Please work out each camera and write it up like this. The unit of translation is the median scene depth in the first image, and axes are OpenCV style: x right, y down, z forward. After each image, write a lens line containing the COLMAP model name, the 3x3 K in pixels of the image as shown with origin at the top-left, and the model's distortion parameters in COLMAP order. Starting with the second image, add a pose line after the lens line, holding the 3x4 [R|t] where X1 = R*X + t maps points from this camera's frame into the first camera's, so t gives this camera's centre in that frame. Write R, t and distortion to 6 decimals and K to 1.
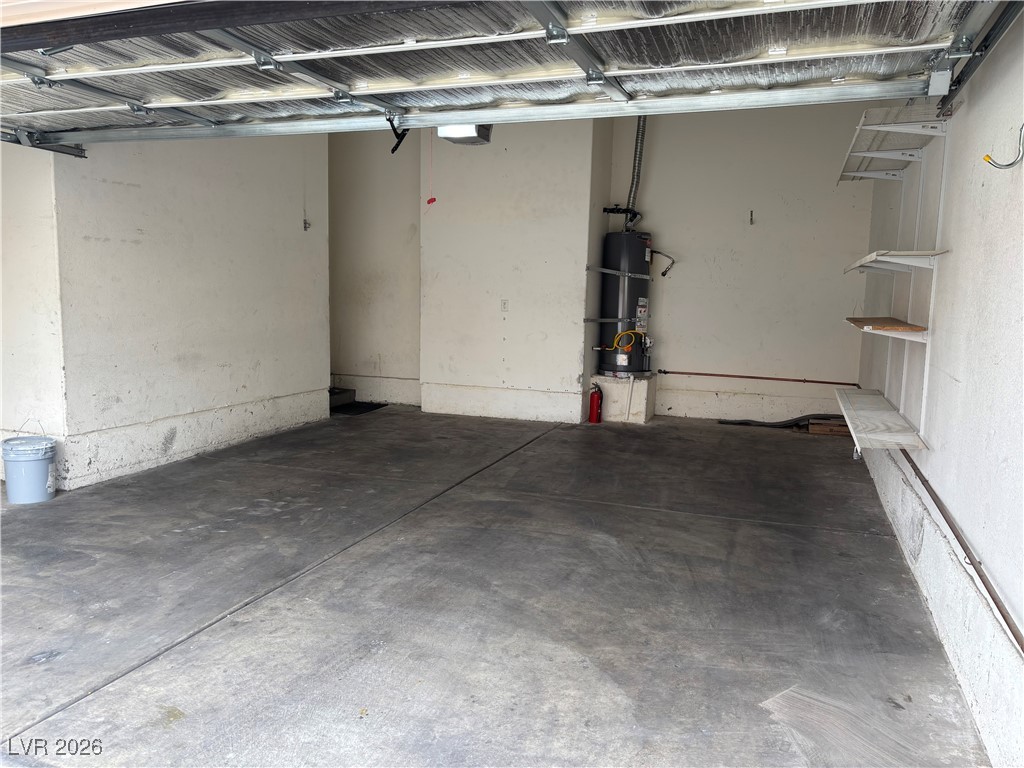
lens RADIAL K [[771.4, 0, 512.0], [0, 771.4, 384.0], [0, 0, 1]] dist [0.052177, -0.053737]
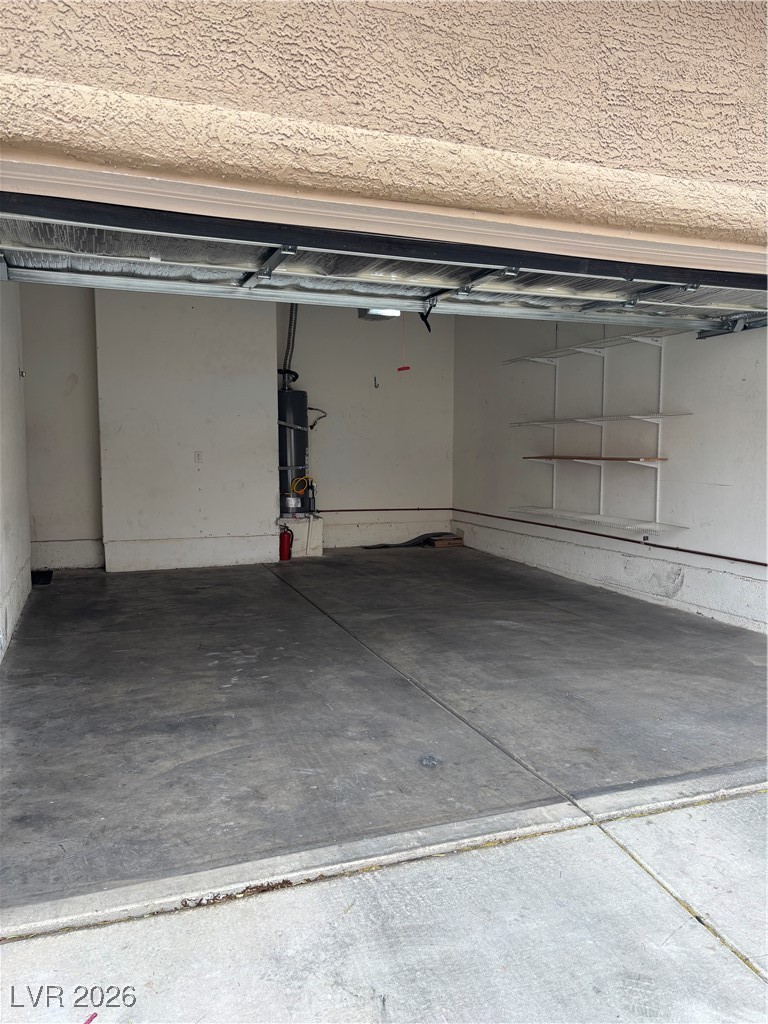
lens RADIAL K [[771.4, 0, 384.0], [0, 771.4, 512.0], [0, 0, 1]] dist [0.052177, -0.053737]
pose [[0.754280, -0.073518, 0.652423, -0.936843], [0.093683, 0.995595, 0.003879, -0.017962], [-0.649834, 0.058195, 0.757845, 0.108056]]
